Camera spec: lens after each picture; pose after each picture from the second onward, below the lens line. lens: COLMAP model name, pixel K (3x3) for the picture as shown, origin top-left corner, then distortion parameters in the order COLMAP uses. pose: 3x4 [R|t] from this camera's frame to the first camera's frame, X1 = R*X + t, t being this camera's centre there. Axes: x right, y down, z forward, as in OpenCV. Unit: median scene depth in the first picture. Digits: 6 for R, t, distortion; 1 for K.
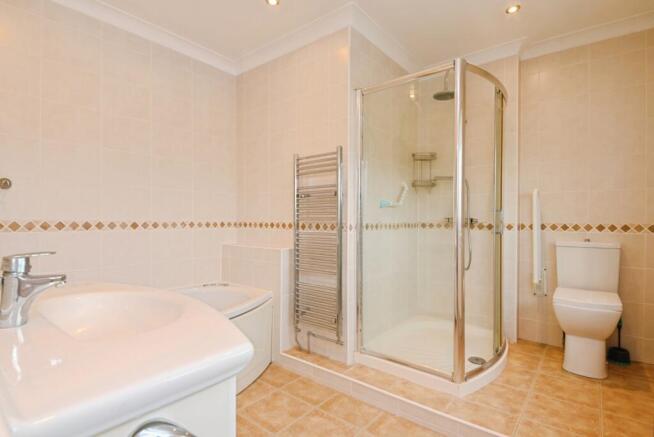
lens RADIAL K [[320.2, 0, 328.2], [0, 320.2, 219.8], [0, 0, 1]] dist [-0.028227, -0.000342]
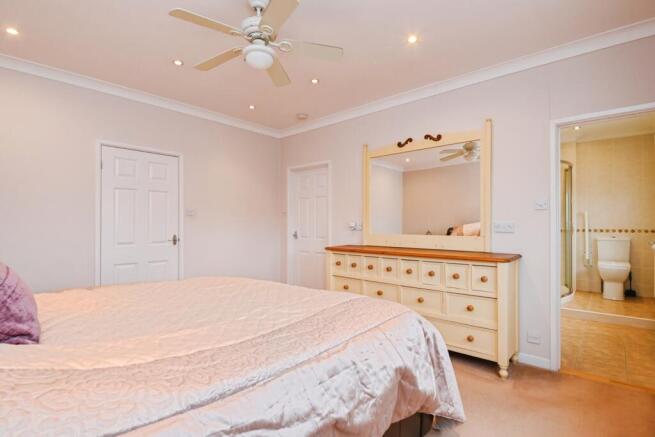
lens RADIAL K [[320.7, 0, 326.5], [0, 320.7, 219.7], [0, 0, 1]] dist [-0.028227, -0.000342]
pose [[0.999043, -0.000216, -0.043731, -0.929144], [-0.000495, 0.999868, -0.016232, -0.013166], [0.043729, 0.016238, 0.998911, -1.091409]]
